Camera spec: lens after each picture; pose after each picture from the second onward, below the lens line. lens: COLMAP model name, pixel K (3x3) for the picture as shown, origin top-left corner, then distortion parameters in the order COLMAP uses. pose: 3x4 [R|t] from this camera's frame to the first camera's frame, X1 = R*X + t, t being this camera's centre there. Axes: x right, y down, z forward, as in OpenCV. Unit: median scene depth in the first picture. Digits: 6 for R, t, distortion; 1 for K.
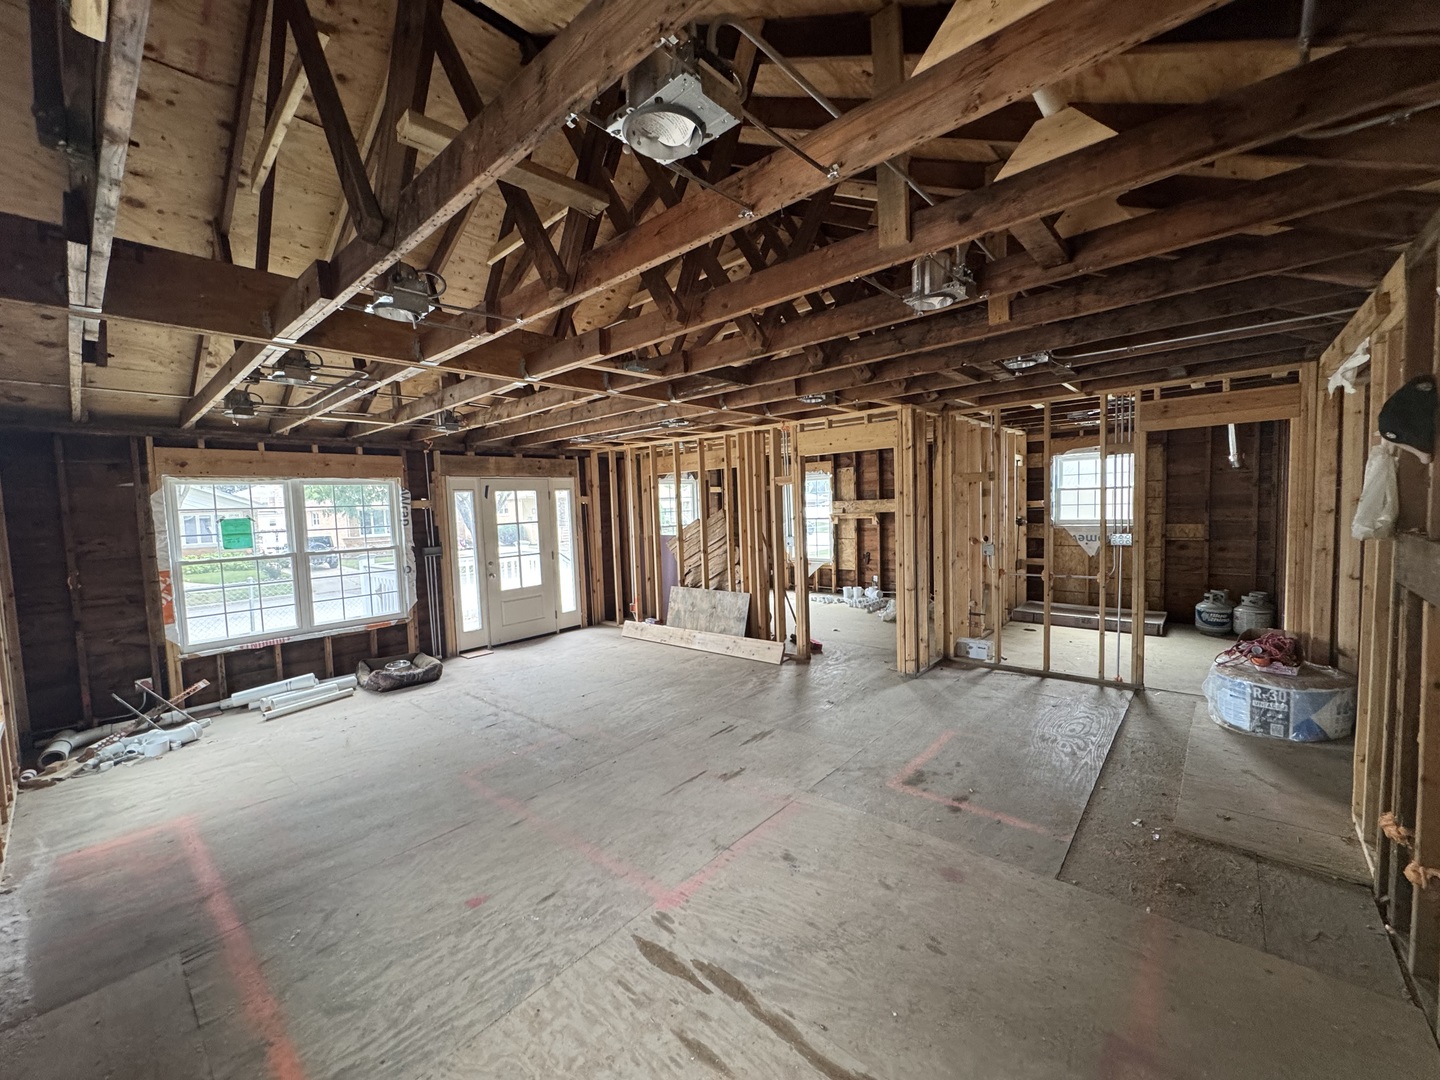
lens RADIAL K [[573.9, 0, 719.8], [0, 573.9, 538.3], [0, 0, 1]] dist [-0.000887, -0.000033]
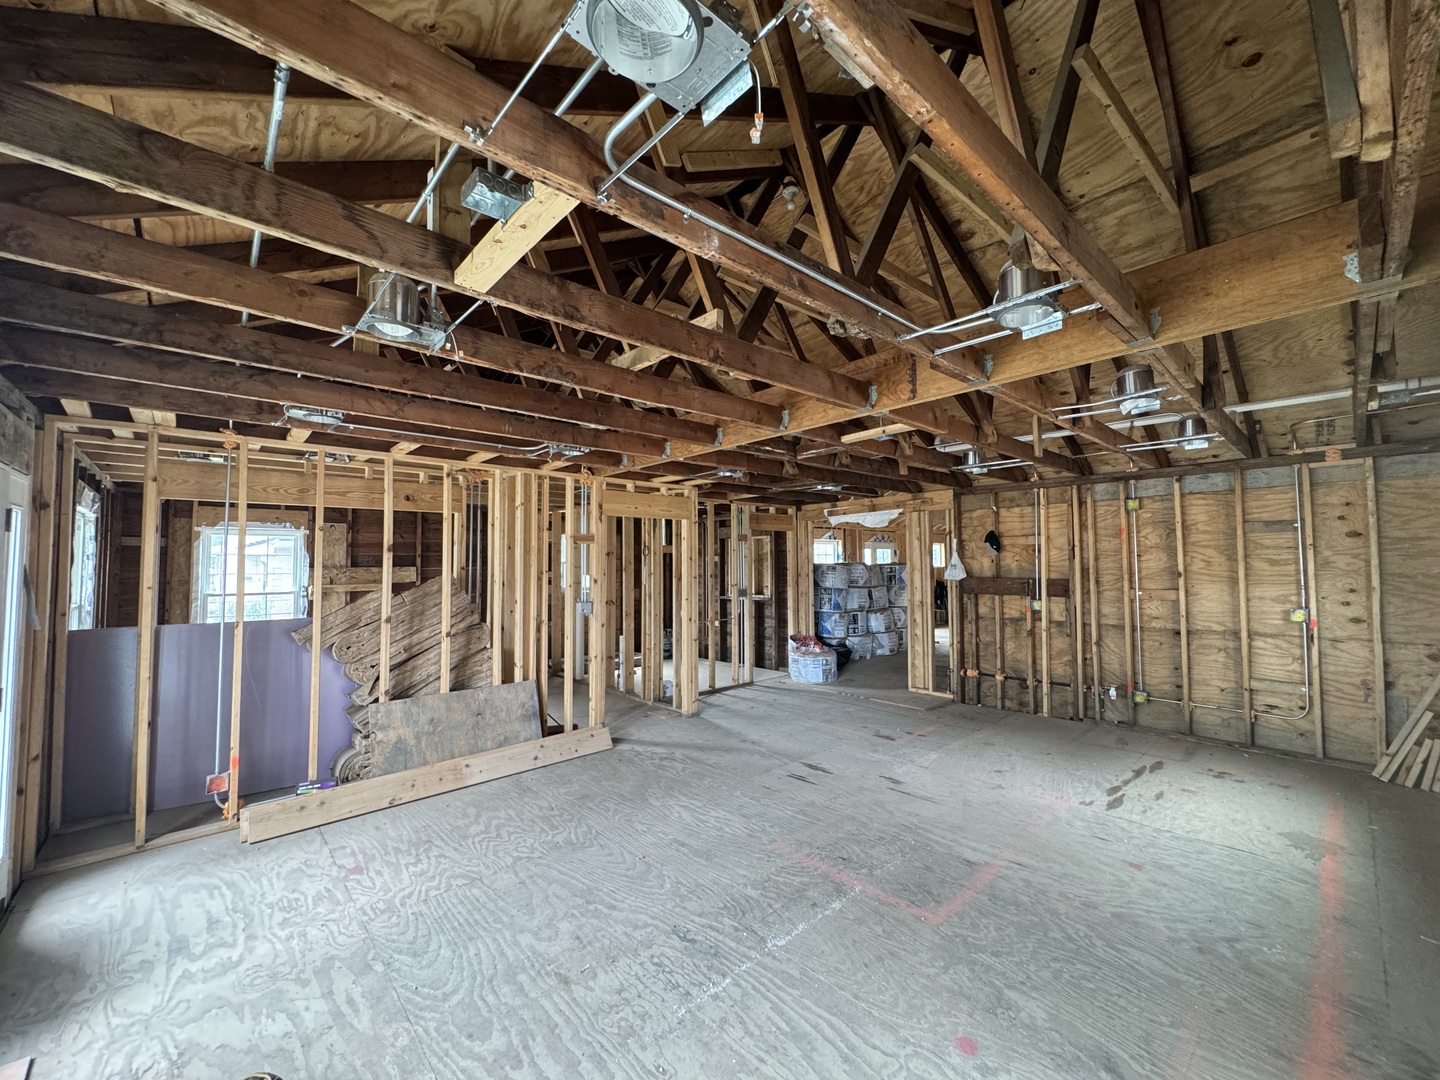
lens RADIAL K [[573.9, 0, 716.0], [0, 573.9, 538.7], [0, 0, 1]] dist [-0.000887, -0.000033]
pose [[0.116180, 0.081981, 0.989839, -1.295778], [0.064044, 0.993896, -0.089834, -0.015652], [-0.991161, 0.073830, 0.110220, 1.214970]]
